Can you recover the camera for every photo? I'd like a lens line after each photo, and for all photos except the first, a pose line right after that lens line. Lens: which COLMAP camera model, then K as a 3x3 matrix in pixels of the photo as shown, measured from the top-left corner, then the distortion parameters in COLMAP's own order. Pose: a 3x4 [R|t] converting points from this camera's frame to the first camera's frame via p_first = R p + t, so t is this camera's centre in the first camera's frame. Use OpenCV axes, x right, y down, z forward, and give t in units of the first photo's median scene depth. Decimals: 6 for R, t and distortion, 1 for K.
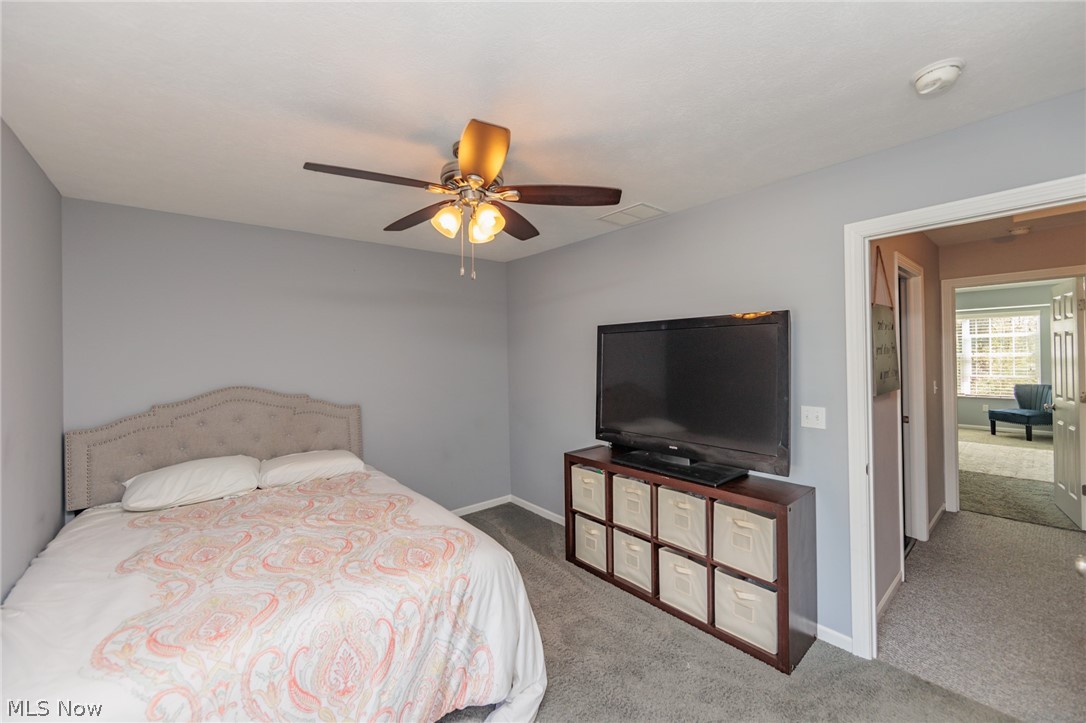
lens RADIAL K [[417.4, 0, 559.5], [0, 417.4, 350.5], [0, 0, 1]] dist [-0.004075, -0.000497]
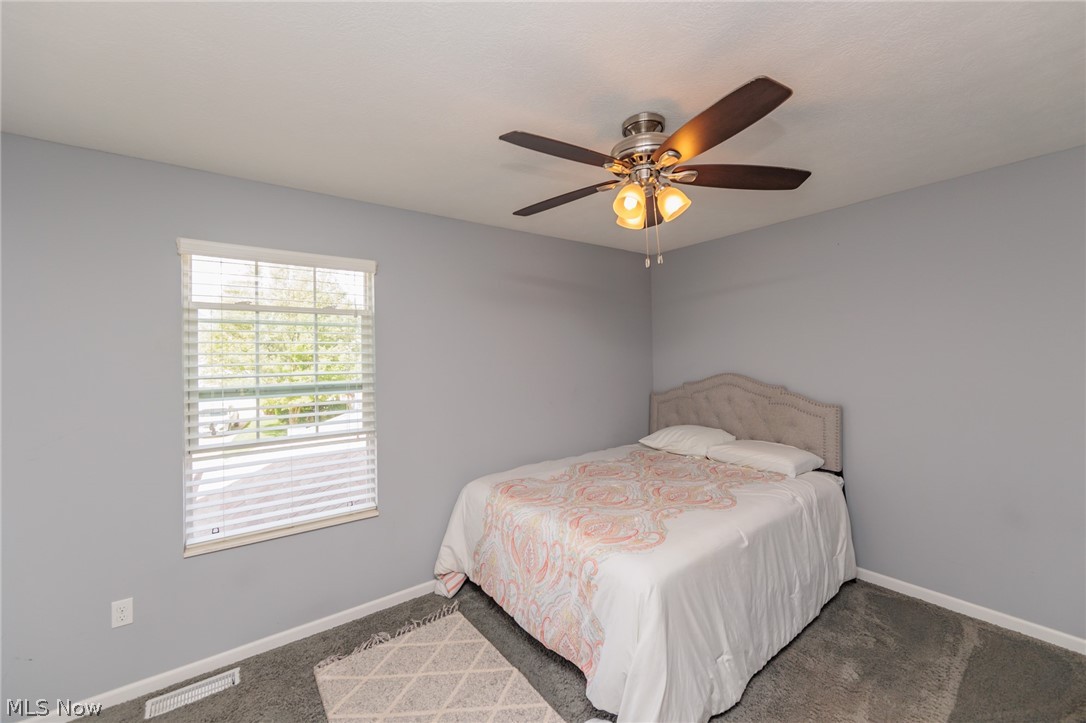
lens RADIAL K [[432.0, 0, 543.8], [0, 432.0, 352.4], [0, 0, 1]] dist [0.001353, -0.000003]
pose [[-0.081372, 0.012923, -0.996600, 0.870925], [0.030647, 0.999476, 0.010458, -0.003566], [0.996213, -0.029692, -0.081725, 0.987962]]
